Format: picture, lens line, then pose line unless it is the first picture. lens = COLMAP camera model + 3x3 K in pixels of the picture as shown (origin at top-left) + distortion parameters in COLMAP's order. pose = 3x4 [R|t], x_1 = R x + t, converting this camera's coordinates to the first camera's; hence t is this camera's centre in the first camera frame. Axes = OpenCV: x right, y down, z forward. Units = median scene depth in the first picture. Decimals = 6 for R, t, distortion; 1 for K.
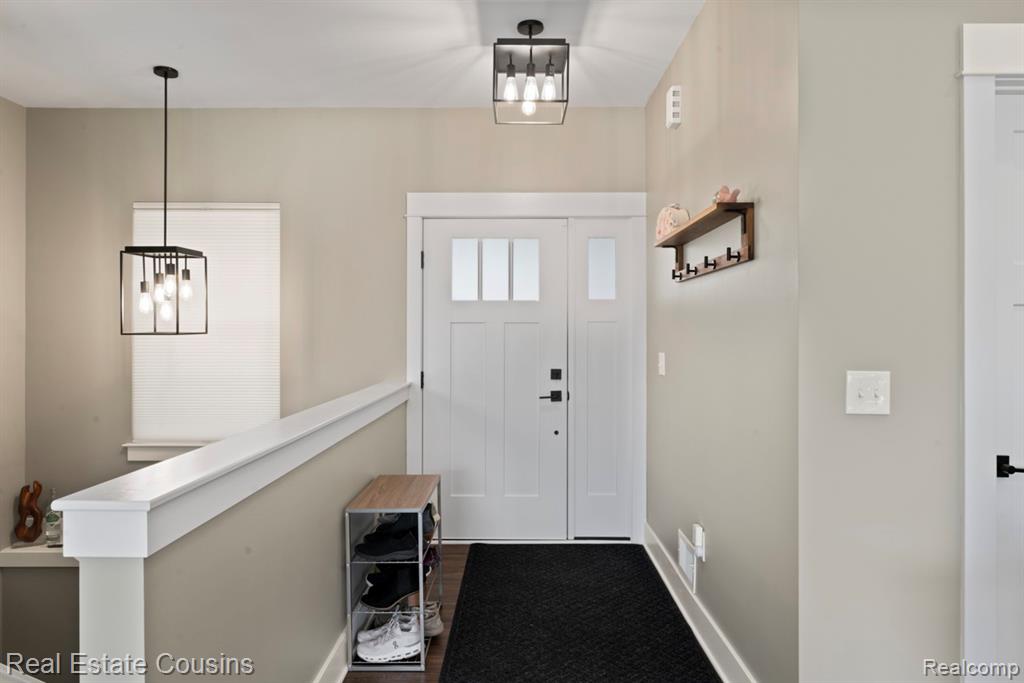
lens RADIAL K [[660.1, 0, 512.0], [0, 660.1, 341.5], [0, 0, 1]] dist [-0.003935, -0.001446]
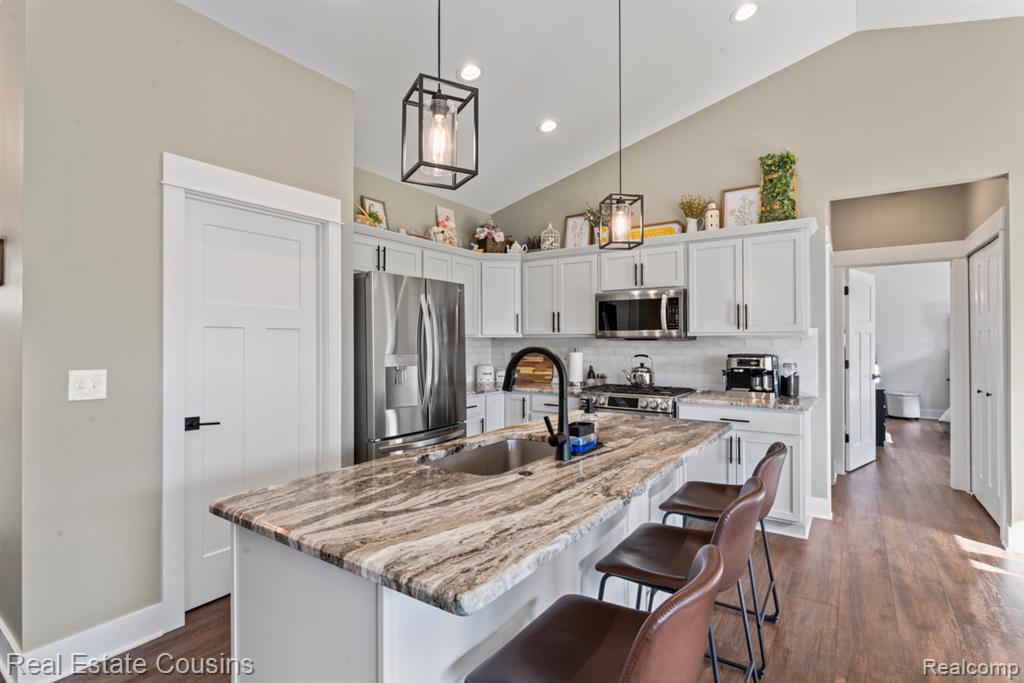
lens RADIAL K [[491.8, 0, 512.0], [0, 491.8, 341.5], [0, 0, 1]] dist [-0.001015, -0.000230]
pose [[0.563491, 0.000738, 0.826122, 0.169455], [0.010841, 0.999907, -0.008288, 0.001014], [-0.826051, 0.013626, 0.563431, -0.369384]]
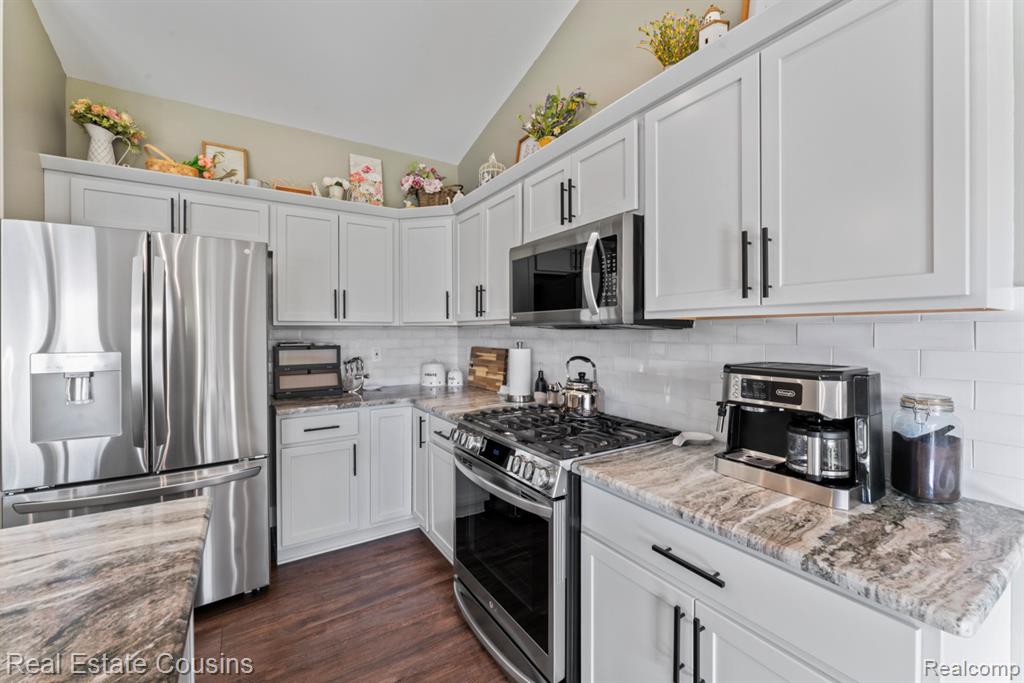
lens RADIAL K [[411.2, 0, 512.0], [0, 411.2, 341.5], [0, 0, 1]] dist [-0.016167, 0.000039]
pose [[0.840741, -0.014643, 0.541240, 1.654875], [0.008515, 0.999868, 0.013823, -0.002229], [-0.541371, -0.007013, 0.840755, -0.332807]]
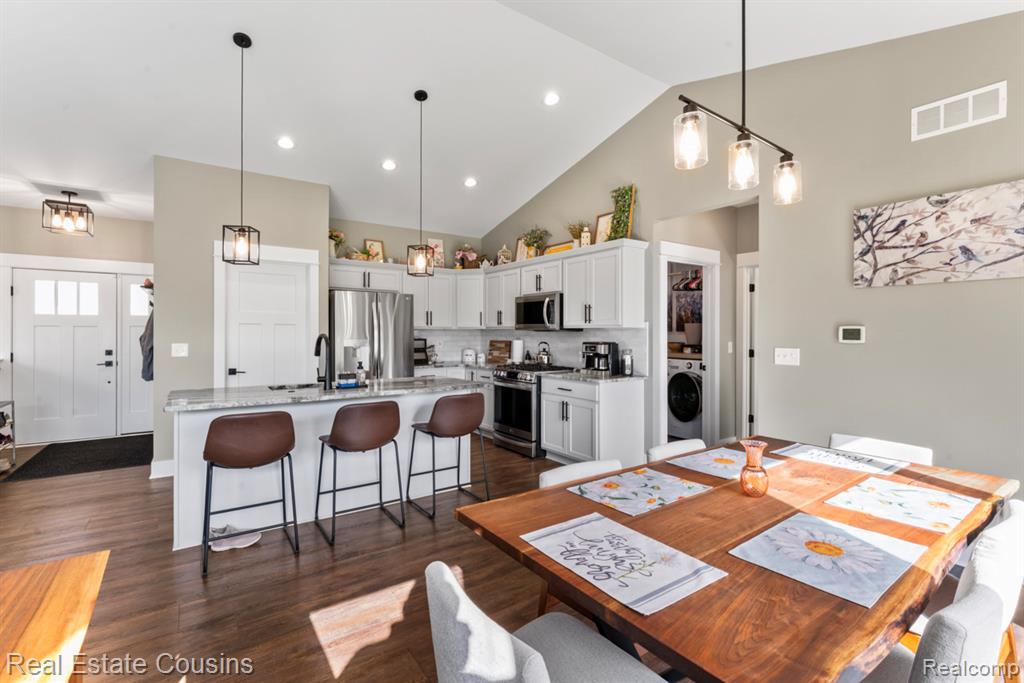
lens RADIAL K [[464.7, 0, 512.0], [0, 464.7, 341.5], [0, 0, 1]] dist [-0.001463, -0.000038]
pose [[0.816477, -0.008723, 0.577312, 0.537179], [0.004467, 0.999951, 0.008791, 0.019545], [-0.577361, -0.004599, 0.816476, -1.787902]]
